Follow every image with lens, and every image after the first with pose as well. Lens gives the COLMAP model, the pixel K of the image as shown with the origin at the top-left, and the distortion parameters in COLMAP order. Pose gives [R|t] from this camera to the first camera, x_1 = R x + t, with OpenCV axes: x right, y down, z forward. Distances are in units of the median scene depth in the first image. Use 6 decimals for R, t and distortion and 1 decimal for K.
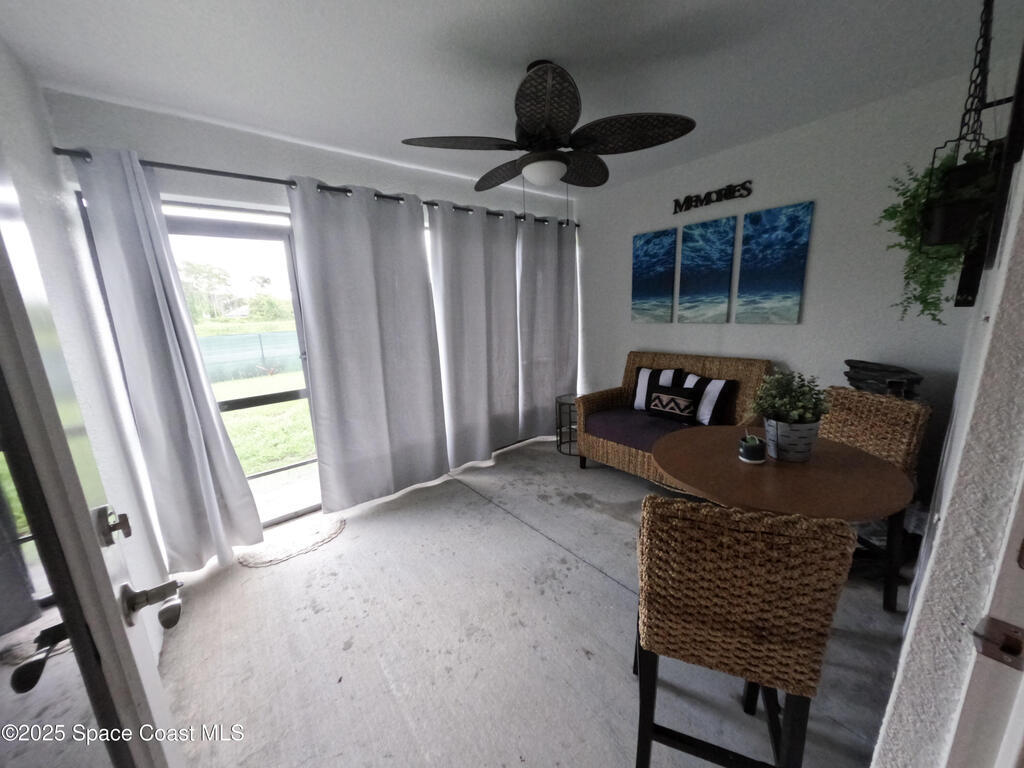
lens RADIAL K [[365.8, 0, 509.9], [0, 365.8, 383.7], [0, 0, 1]] dist [-0.001275, 0.000066]
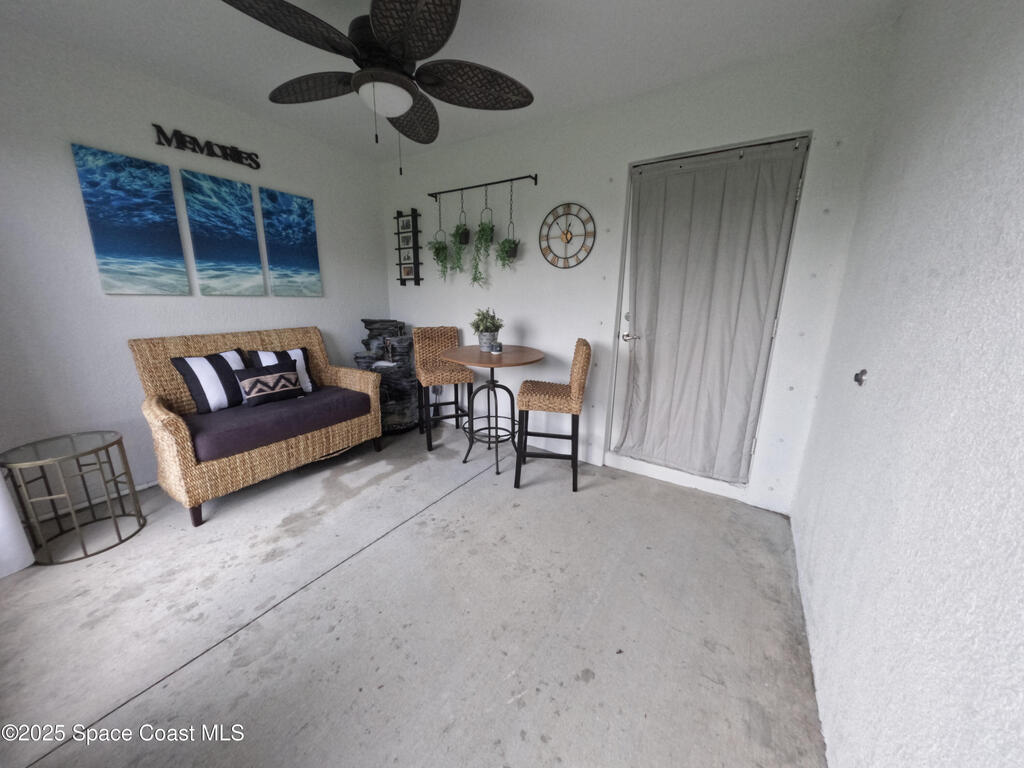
lens RADIAL K [[365.8, 0, 512.4], [0, 365.8, 386.7], [0, 0, 1]] dist [-0.001275, 0.000066]
pose [[-0.319148, -0.190032, 0.928457, -0.647734], [0.192670, 0.946220, 0.259896, -0.065370], [-0.927913, 0.261831, -0.265370, 0.773151]]
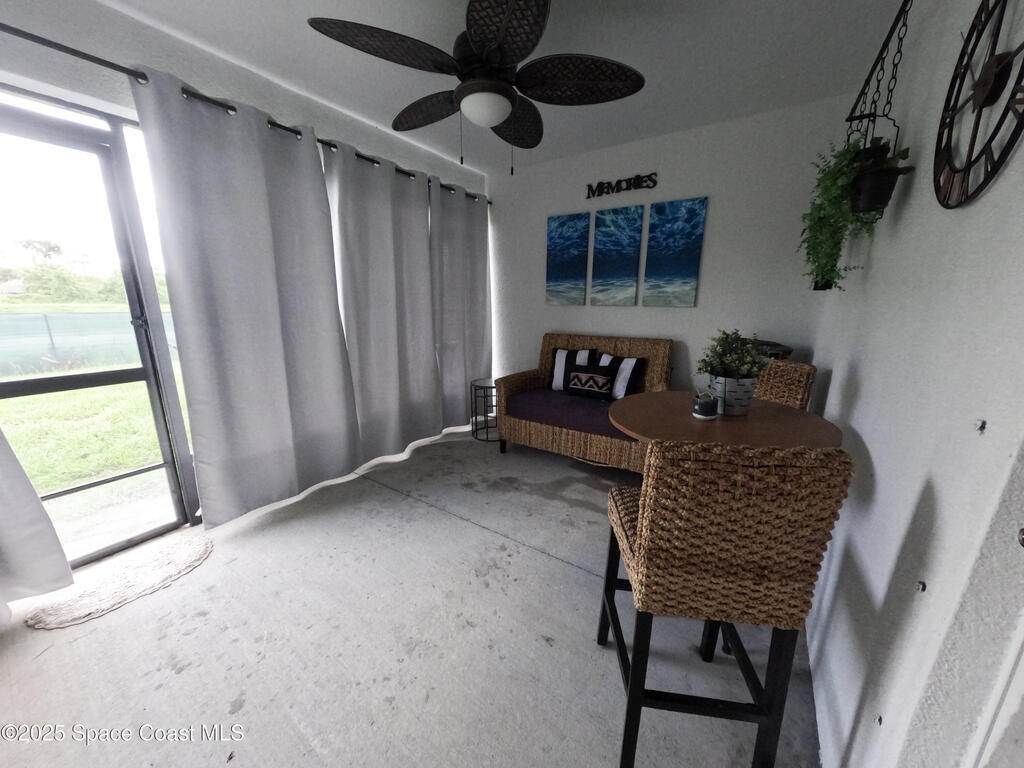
lens RADIAL K [[365.8, 0, 513.1], [0, 365.8, 383.1], [0, 0, 1]] dist [-0.001275, 0.000066]
pose [[0.952810, -0.017692, 0.303051, -0.083569], [0.015367, 0.999831, 0.010055, 0.049165], [-0.303178, -0.004923, 0.952921, 0.093301]]
